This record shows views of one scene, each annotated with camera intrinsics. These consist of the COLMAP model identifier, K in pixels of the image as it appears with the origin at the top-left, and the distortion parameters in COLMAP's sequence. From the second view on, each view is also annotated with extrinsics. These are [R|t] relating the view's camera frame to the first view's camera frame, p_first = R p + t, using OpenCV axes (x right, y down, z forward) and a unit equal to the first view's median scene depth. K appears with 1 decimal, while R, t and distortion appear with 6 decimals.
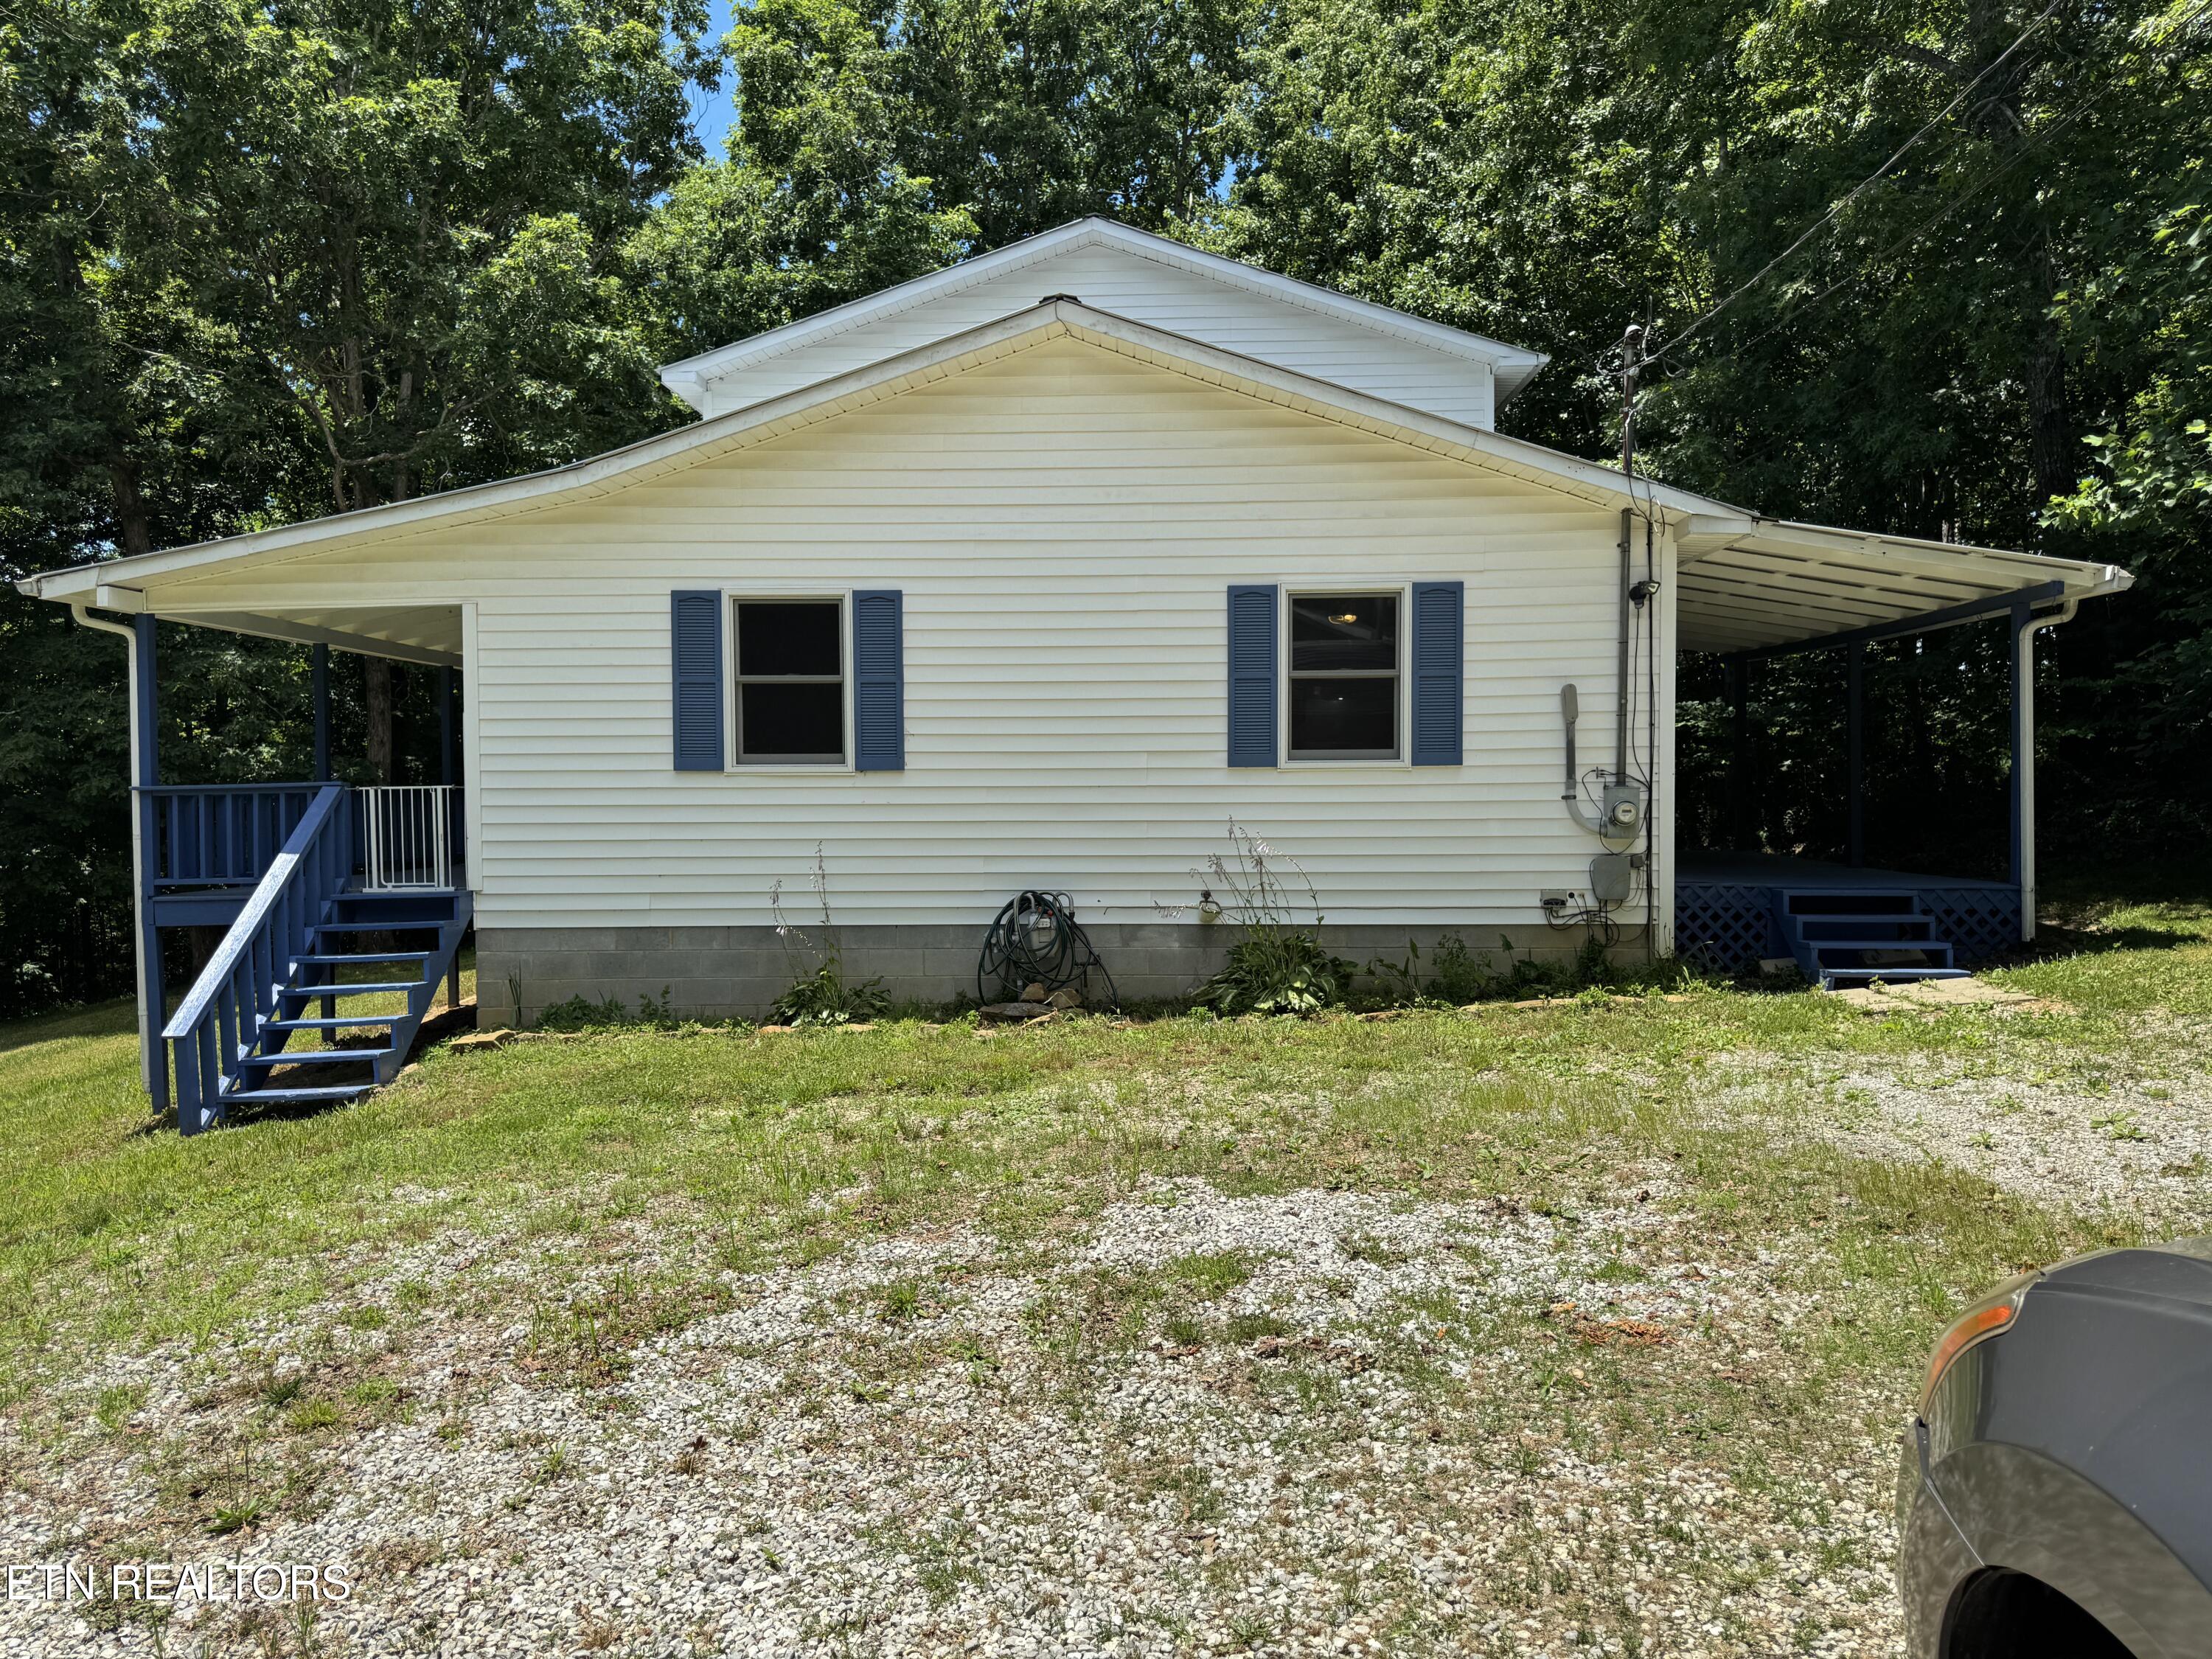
lens RADIAL K [[1564.8, 0, 1095.3], [0, 1564.8, 825.8], [0, 0, 1]] dist [0.028713, -0.027051]
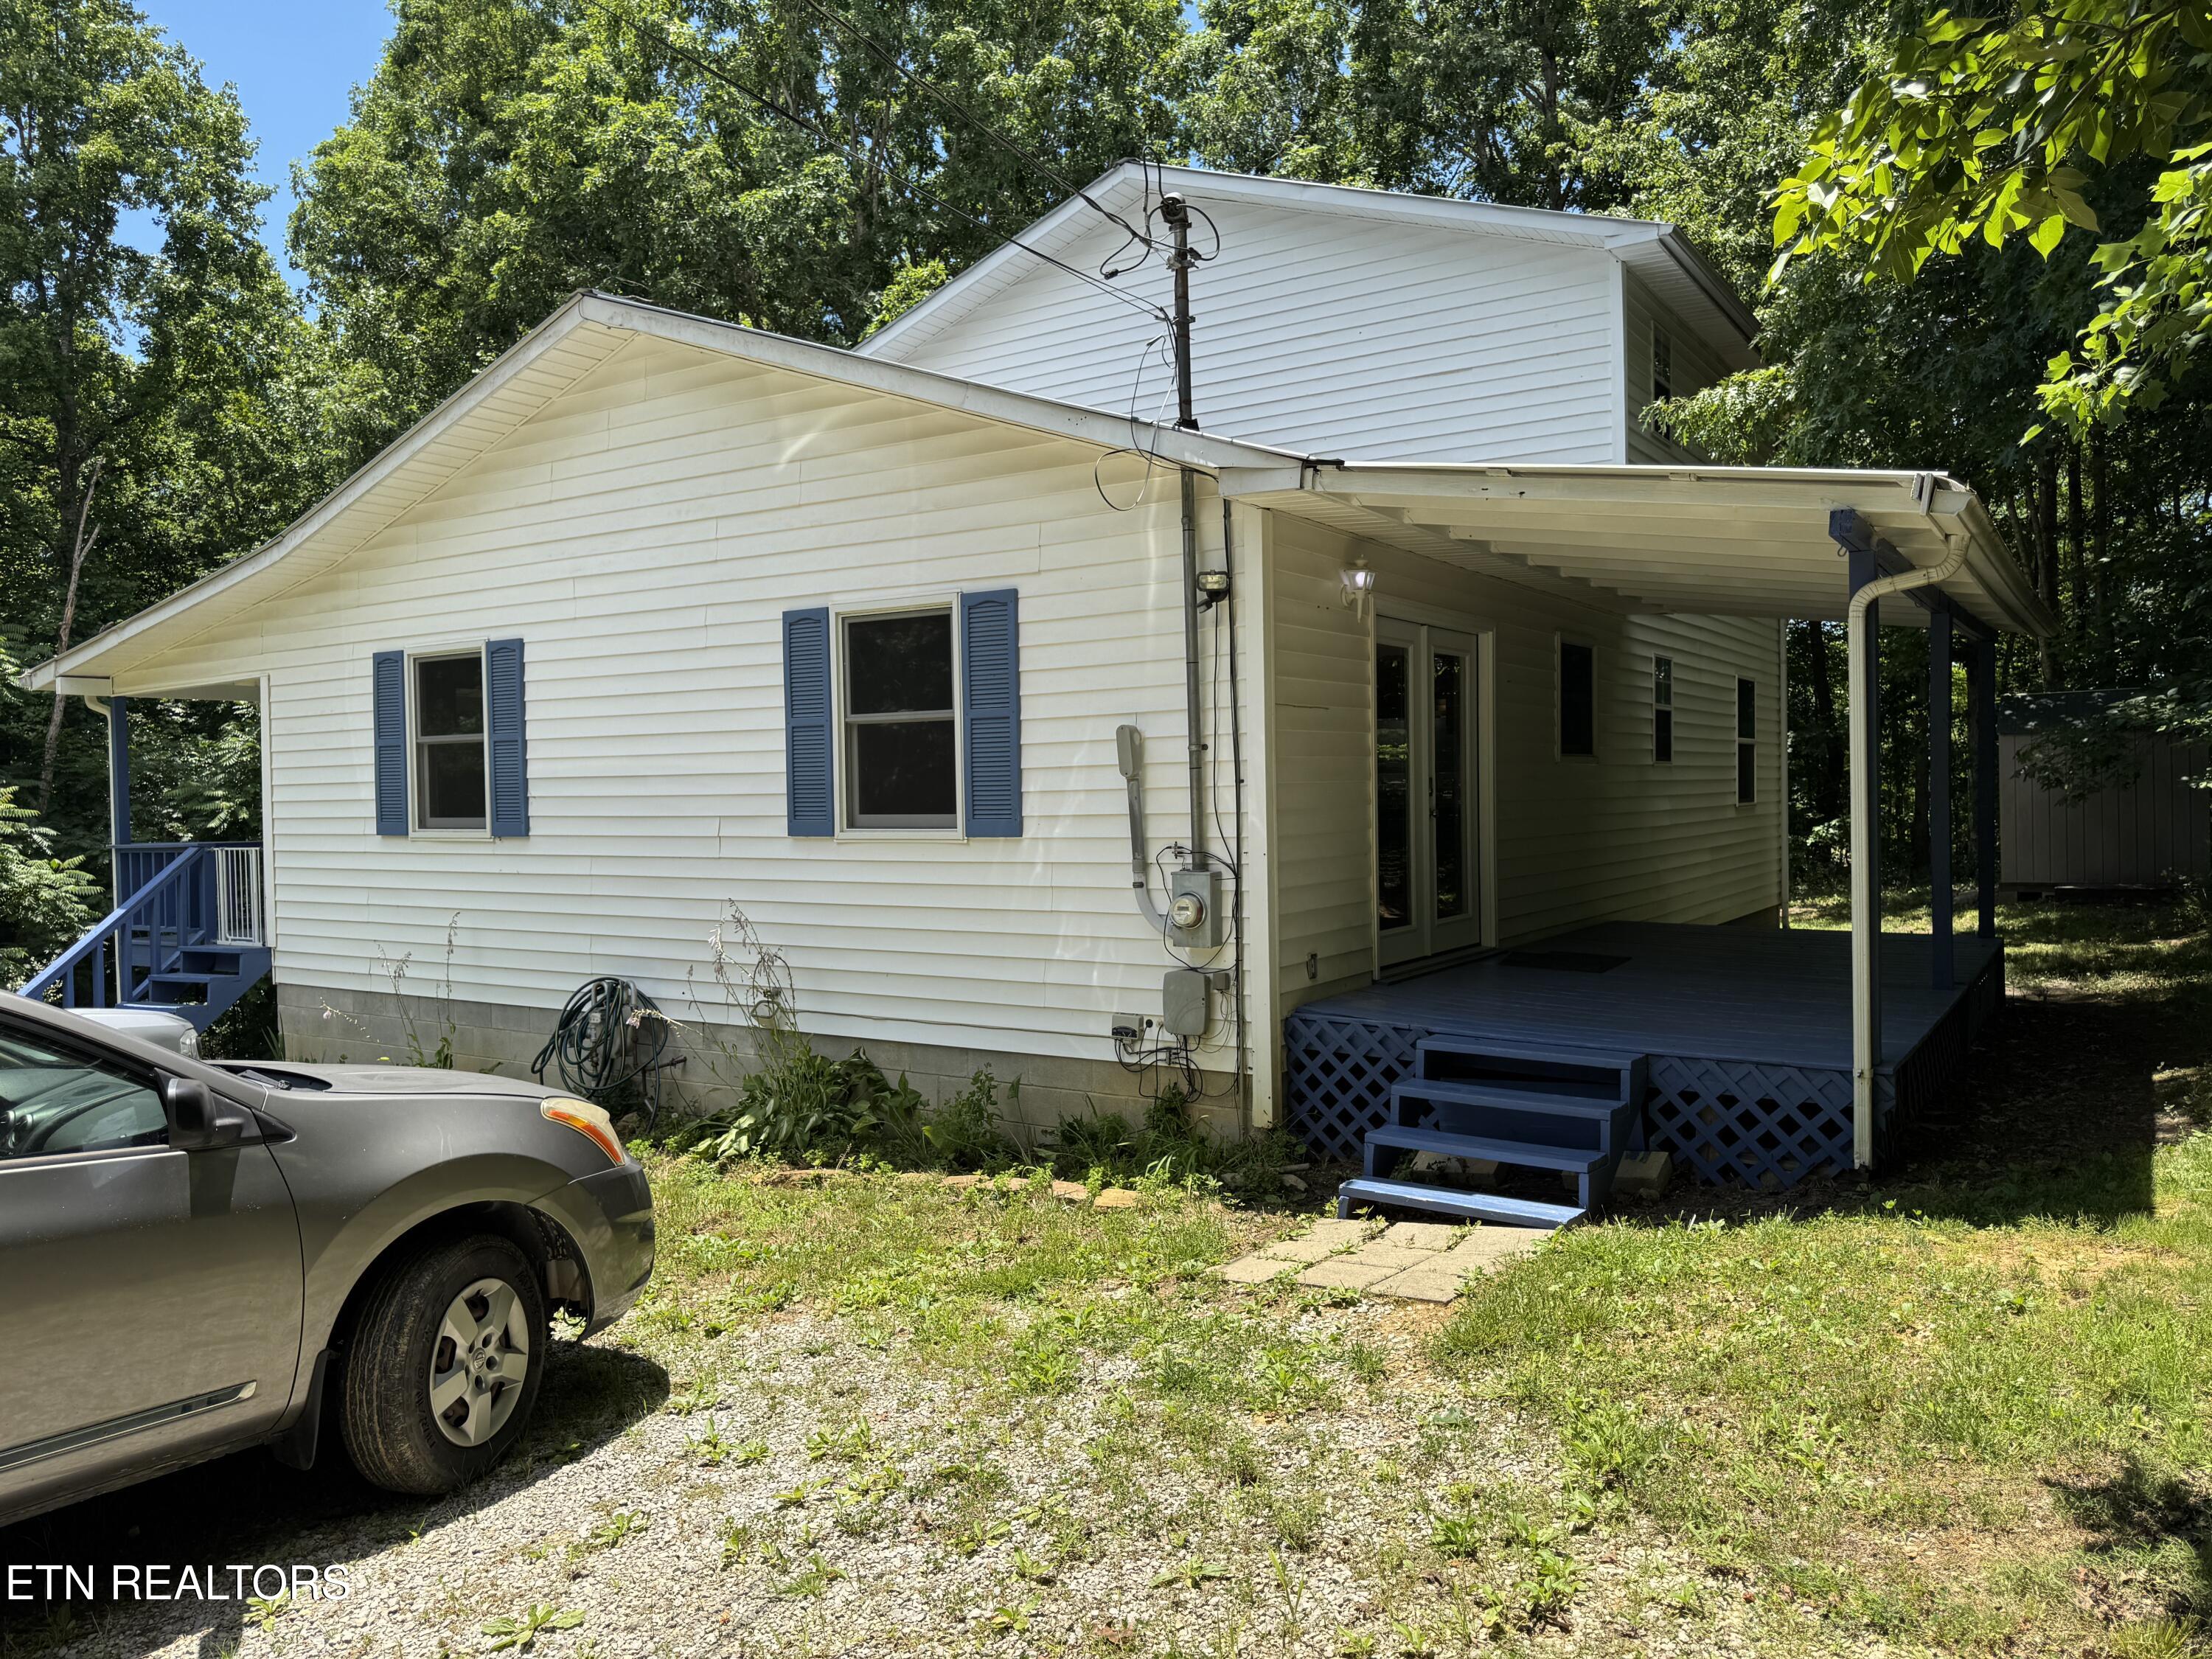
lens RADIAL K [[1564.8, 0, 1091.1], [0, 1564.8, 841.0], [0, 0, 1]] dist [0.028713, -0.027051]
pose [[0.859424, 0.010489, -0.511155, 0.636451], [-0.006778, 0.999935, 0.009124, -0.043754], [0.511218, -0.004377, 0.859440, 0.386291]]
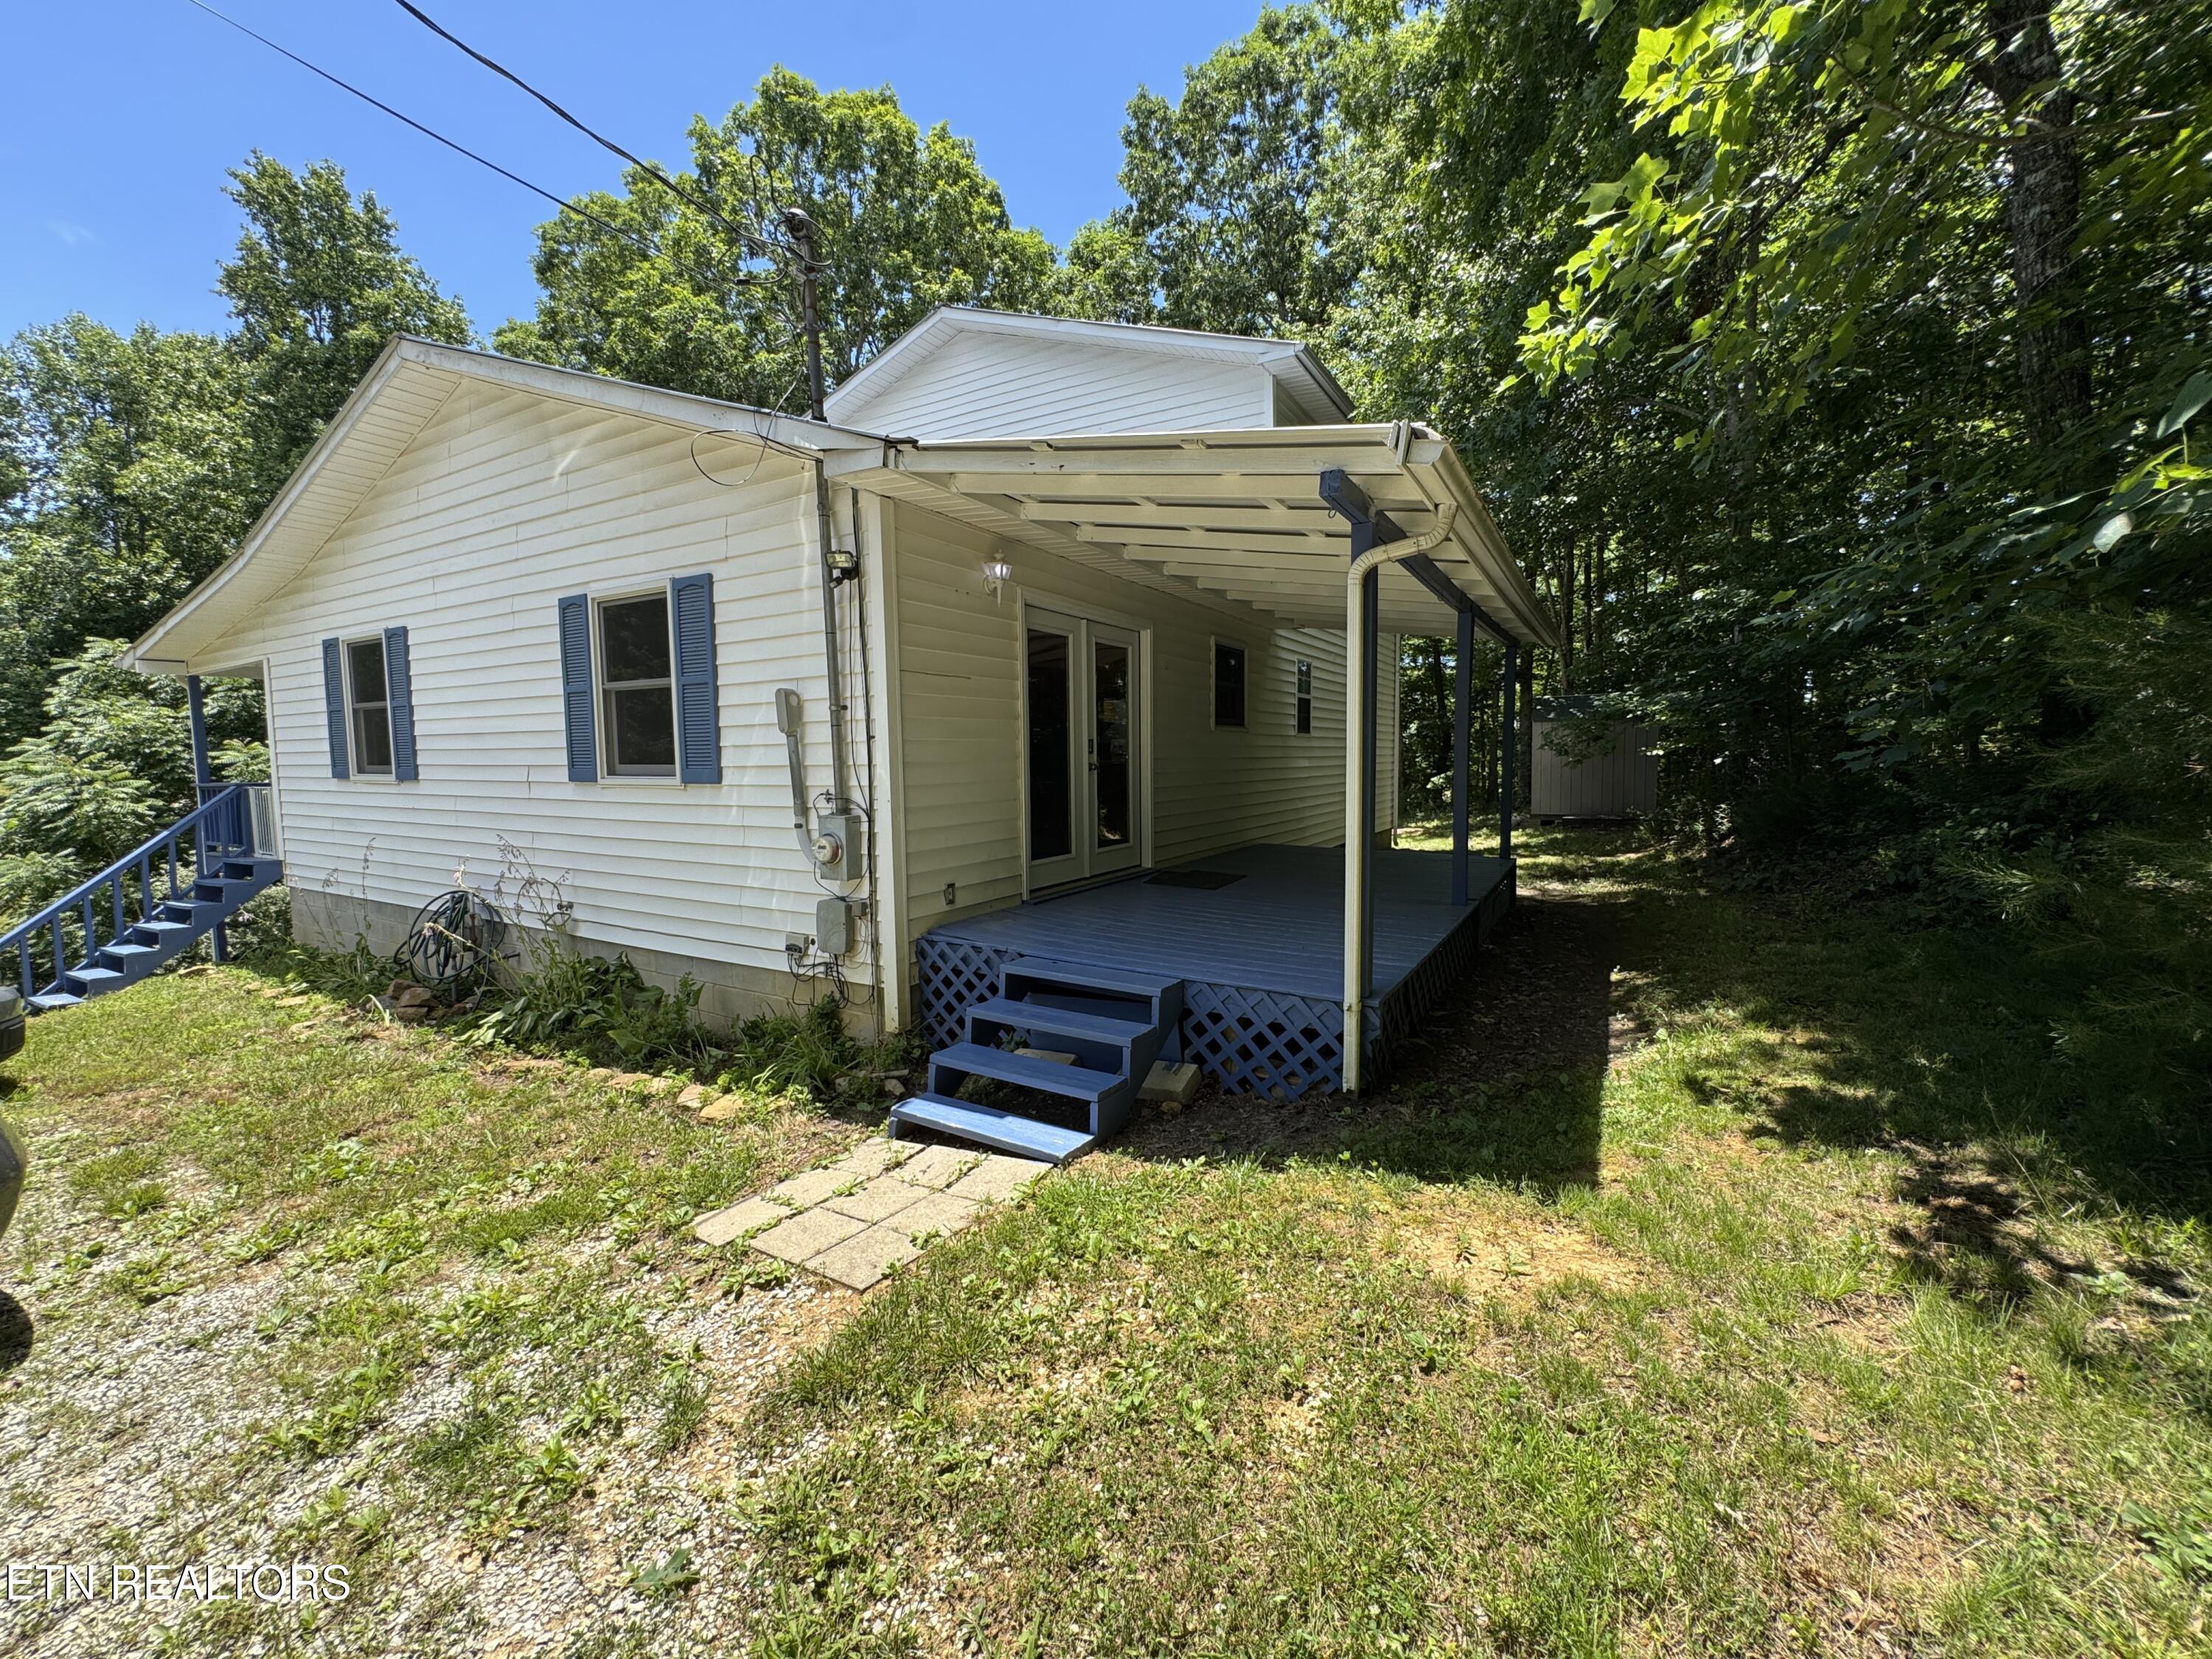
lens RADIAL K [[879.2, 0, 1112.7], [0, 879.2, 837.8], [0, 0, 1]] dist [-0.007113, -0.001278]
pose [[0.890729, 0.043558, -0.452443, 0.655635], [-0.013405, 0.997482, 0.069641, -0.045918], [0.454337, -0.055966, 0.889070, 0.658075]]
